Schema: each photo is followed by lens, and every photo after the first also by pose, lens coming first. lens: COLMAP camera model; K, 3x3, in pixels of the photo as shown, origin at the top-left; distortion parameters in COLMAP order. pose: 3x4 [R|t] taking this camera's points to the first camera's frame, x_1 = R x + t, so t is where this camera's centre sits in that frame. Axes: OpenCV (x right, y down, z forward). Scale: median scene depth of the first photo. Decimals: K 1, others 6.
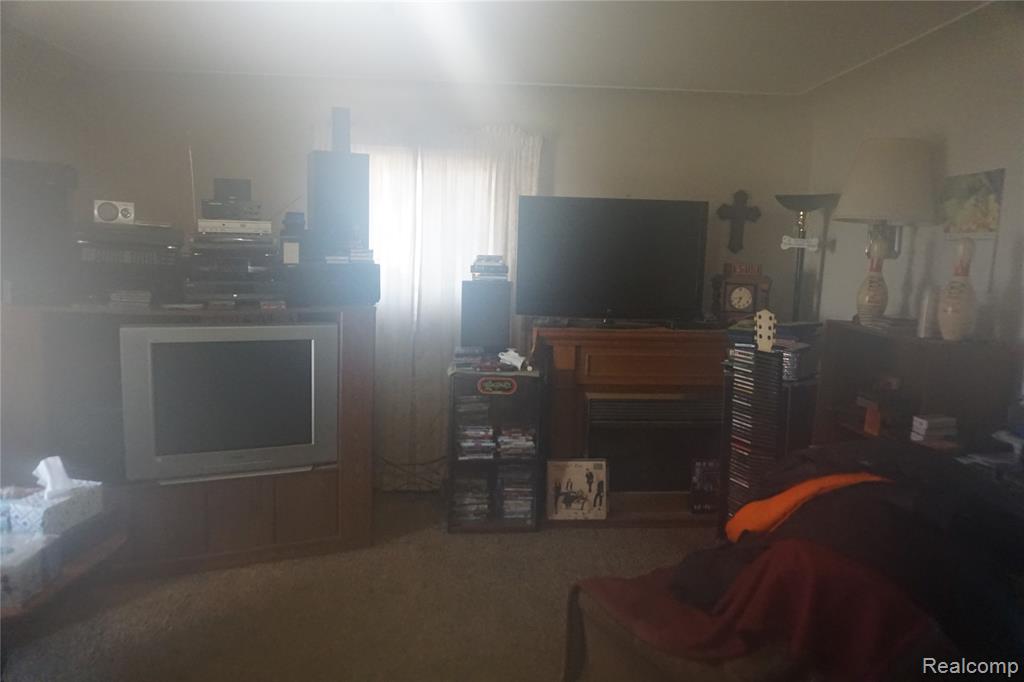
lens RADIAL K [[692.7, 0, 512.0], [0, 692.7, 341.0], [0, 0, 1]] dist [-0.041608, 0.038169]
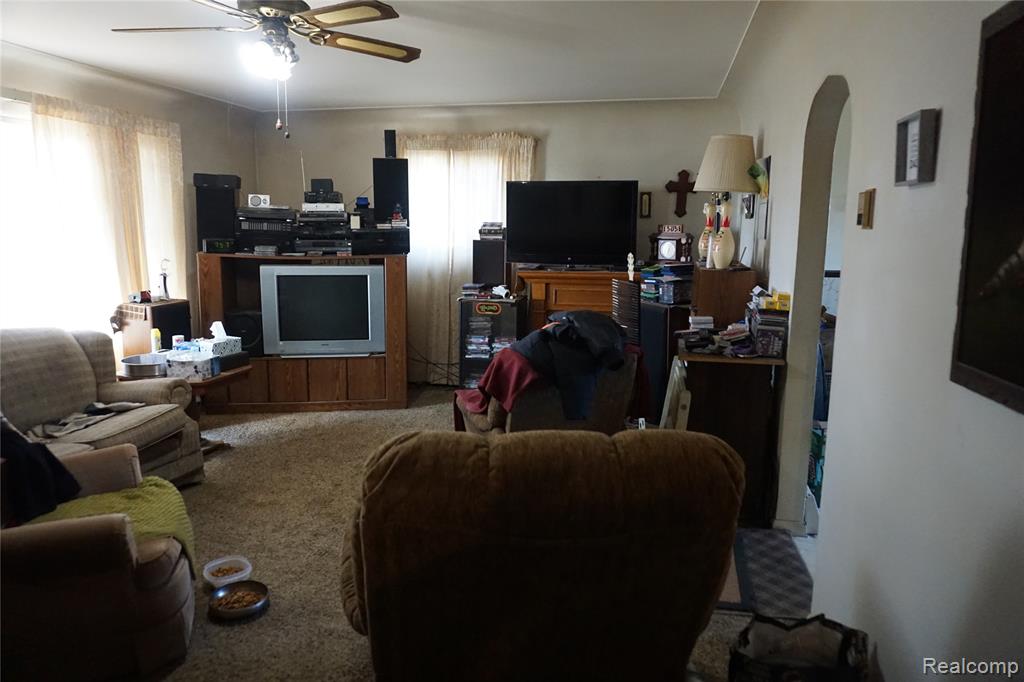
lens RADIAL K [[692.7, 0, 512.0], [0, 692.7, 341.0], [0, 0, 1]] dist [-0.041608, 0.038169]
pose [[0.967939, 0.022592, -0.250168, 0.409815], [-0.013580, 0.999197, 0.037689, 0.078365], [0.250819, -0.033084, 0.967469, -0.457136]]
